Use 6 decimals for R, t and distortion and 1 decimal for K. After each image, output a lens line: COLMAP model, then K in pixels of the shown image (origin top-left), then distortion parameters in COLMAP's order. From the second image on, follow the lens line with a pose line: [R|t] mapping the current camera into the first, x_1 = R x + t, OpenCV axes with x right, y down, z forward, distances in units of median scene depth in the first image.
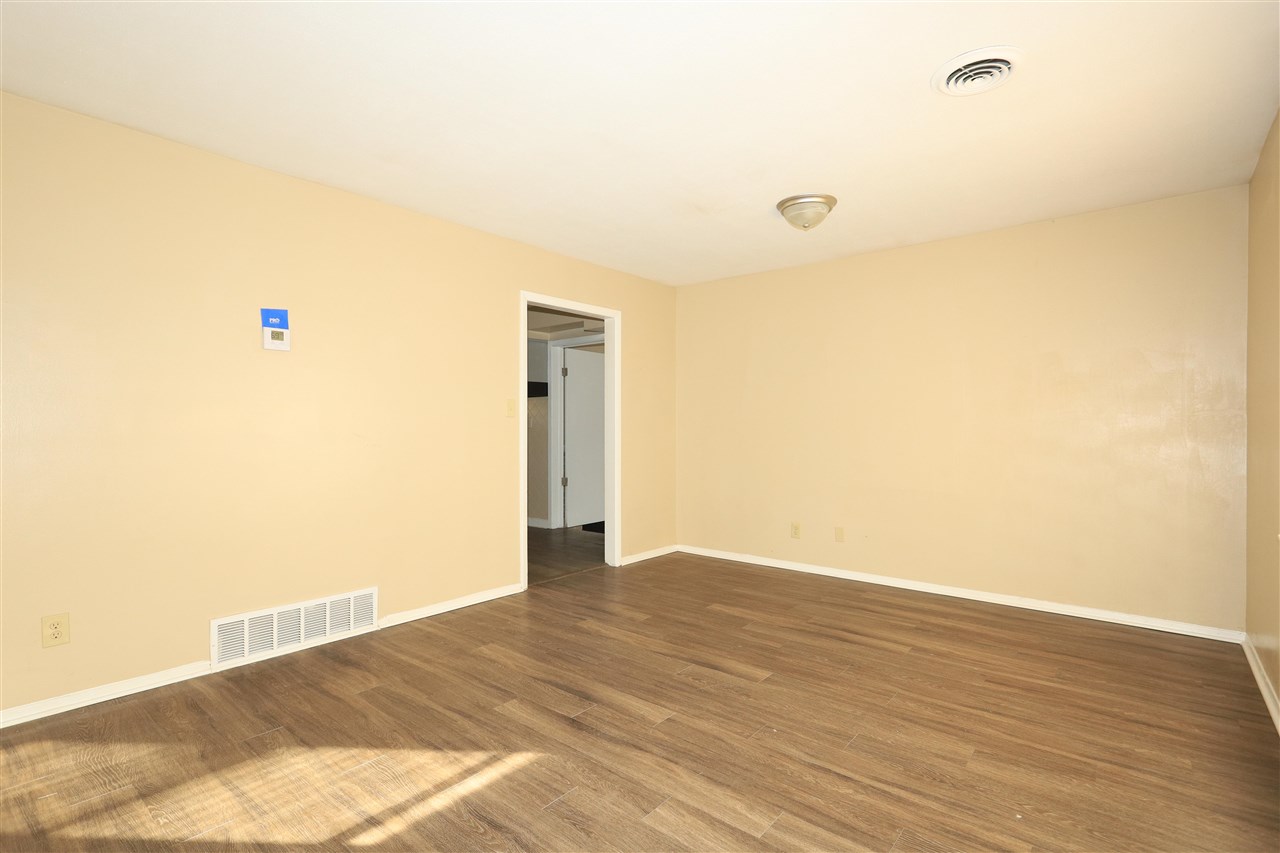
lens RADIAL K [[611.0, 0, 641.5], [0, 611.0, 427.7], [0, 0, 1]] dist [0.005312, 0.001645]
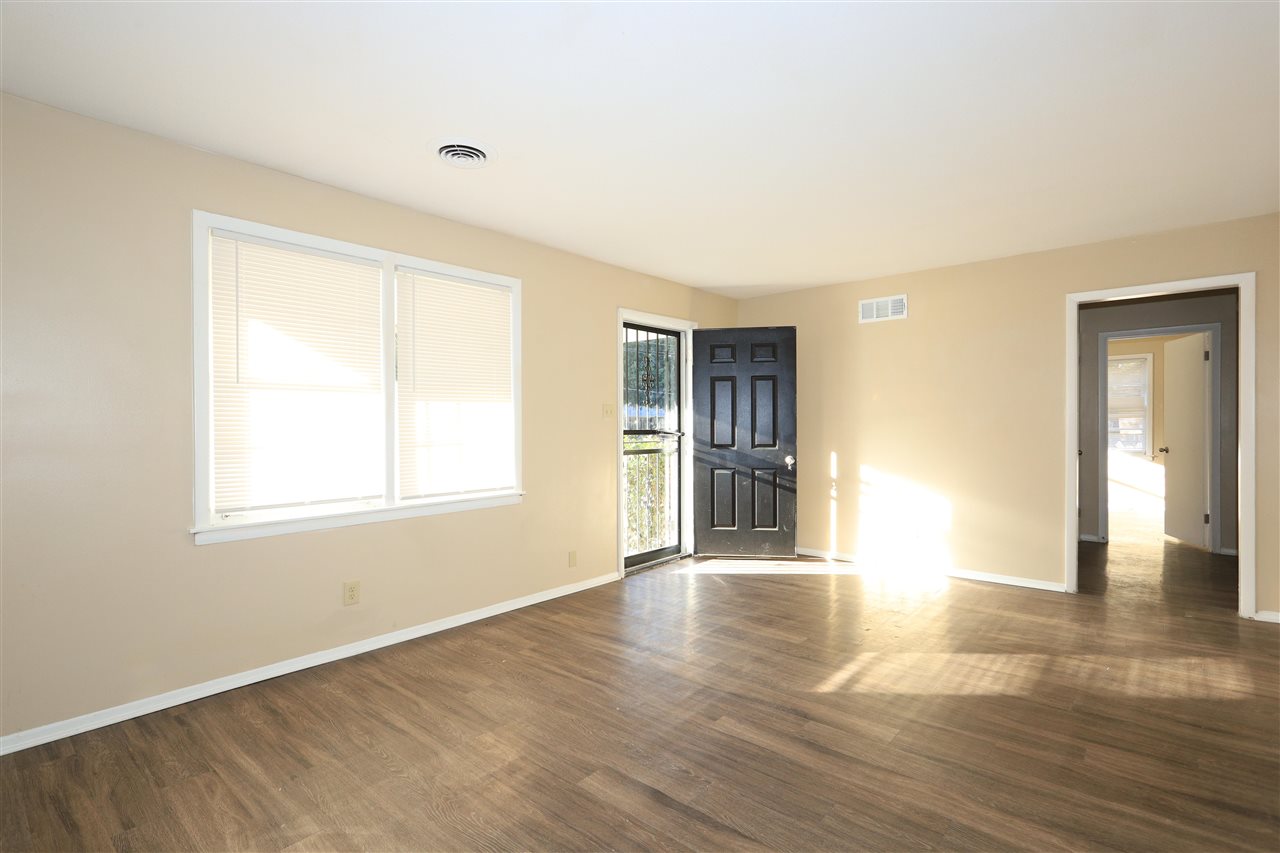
lens RADIAL K [[611.0, 0, 641.2], [0, 611.0, 425.9], [0, 0, 1]] dist [0.005312, 0.001645]
pose [[-0.999792, 0.004970, 0.019788, 0.160836], [0.005091, 0.999969, 0.006051, -0.026693], [-0.019757, 0.006151, -0.999786, 2.246760]]
